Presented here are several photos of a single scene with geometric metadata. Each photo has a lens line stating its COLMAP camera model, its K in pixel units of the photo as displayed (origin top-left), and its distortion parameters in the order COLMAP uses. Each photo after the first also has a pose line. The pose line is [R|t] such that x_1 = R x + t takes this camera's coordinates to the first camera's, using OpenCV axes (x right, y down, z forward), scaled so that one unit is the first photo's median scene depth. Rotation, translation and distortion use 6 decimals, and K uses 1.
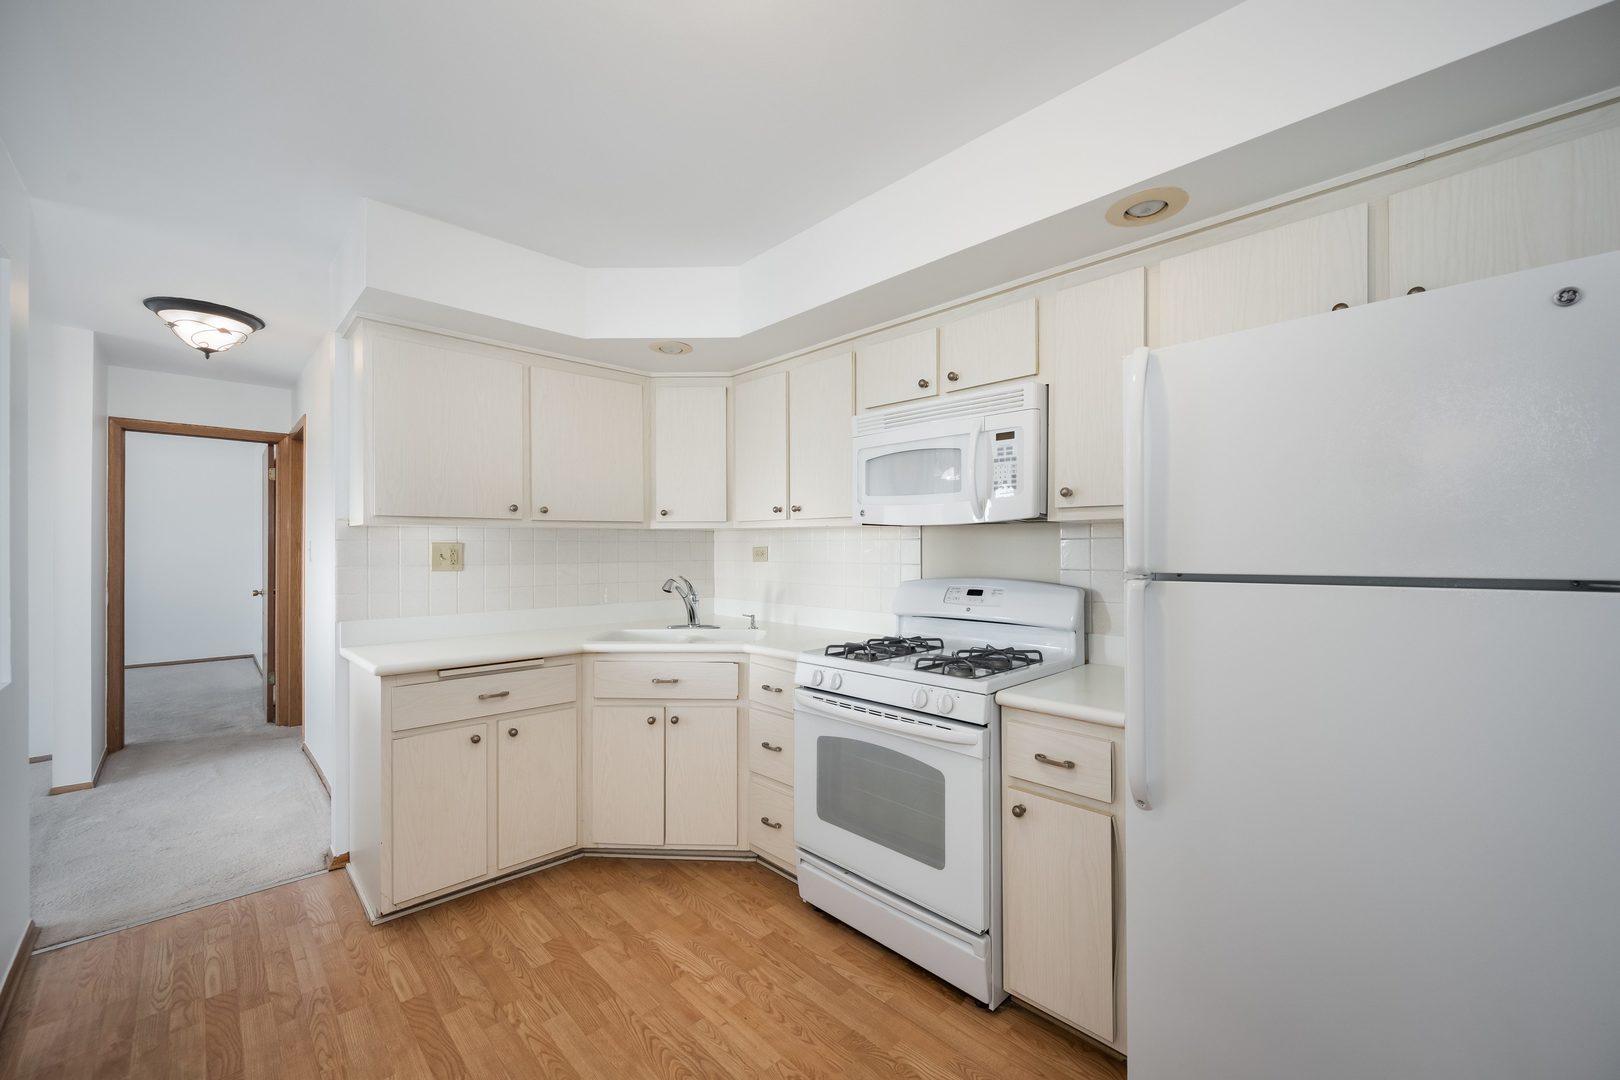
lens RADIAL K [[639.0, 0, 816.6], [0, 639.0, 542.2], [0, 0, 1]] dist [0.001675, 0.000047]
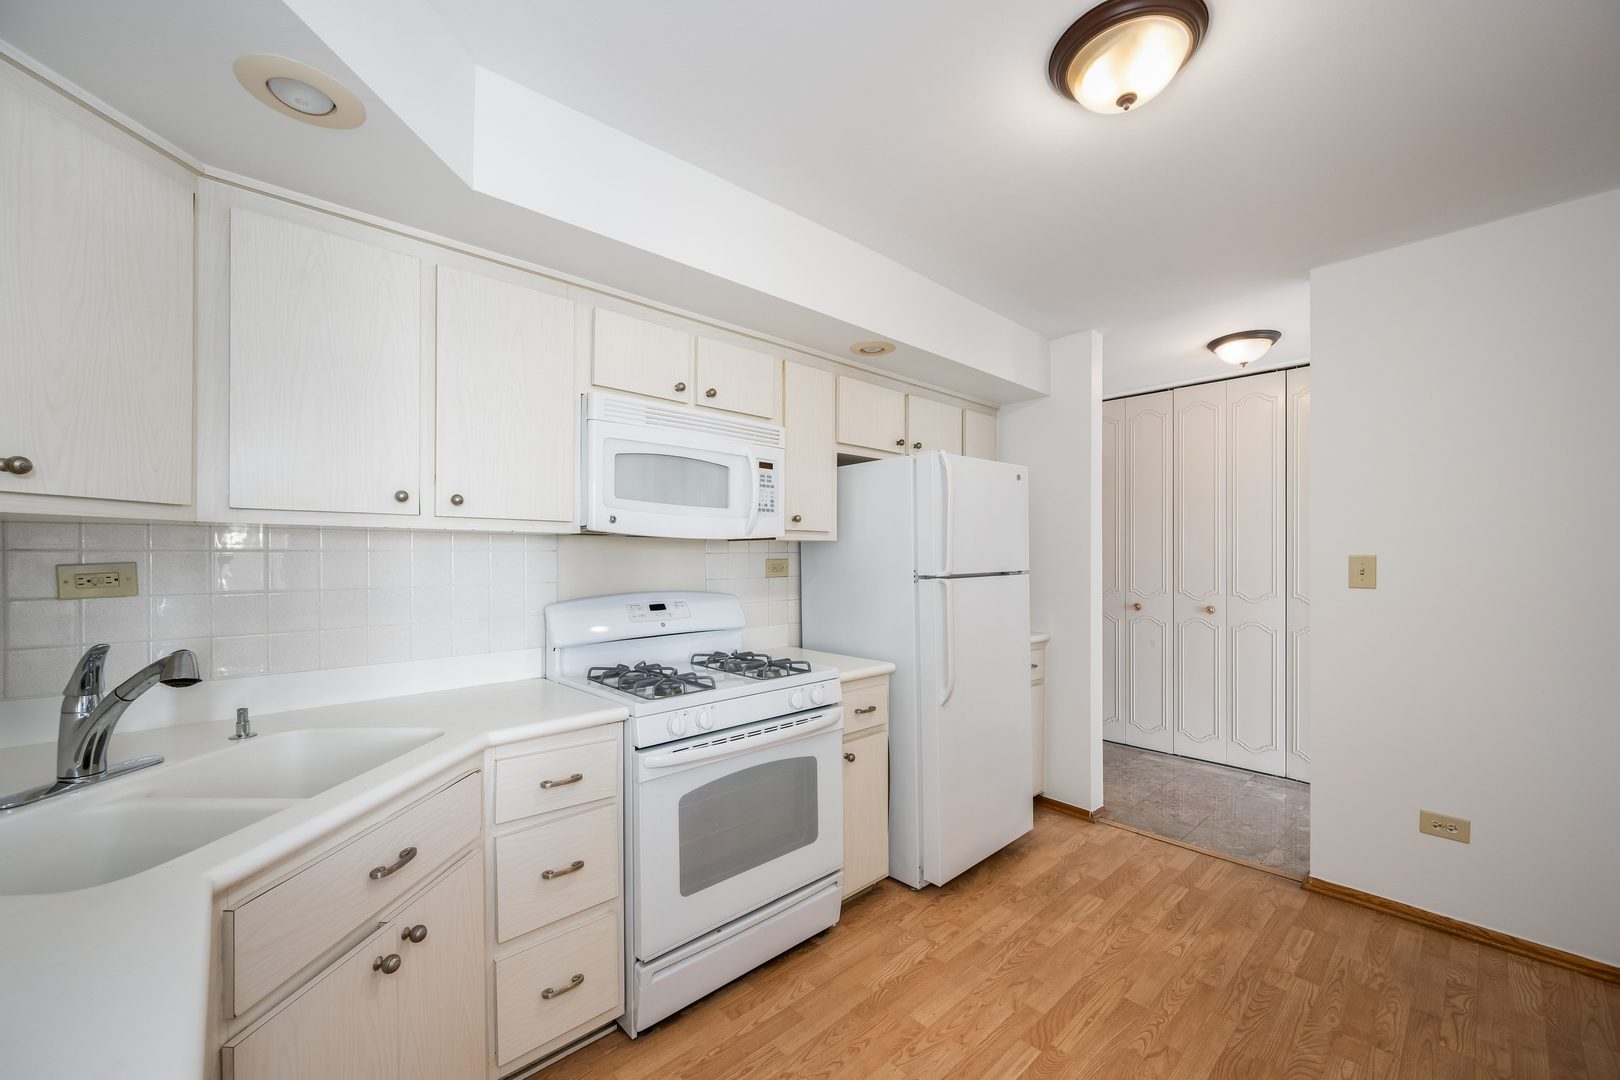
lens RADIAL K [[639.0, 0, 816.8], [0, 639.0, 553.4], [0, 0, 1]] dist [0.001675, 0.000047]
pose [[0.023358, 0.003496, 0.999721, -0.861967], [-0.007788, 0.999964, -0.003315, -0.002623], [-0.999697, -0.007708, 0.023384, 0.874172]]
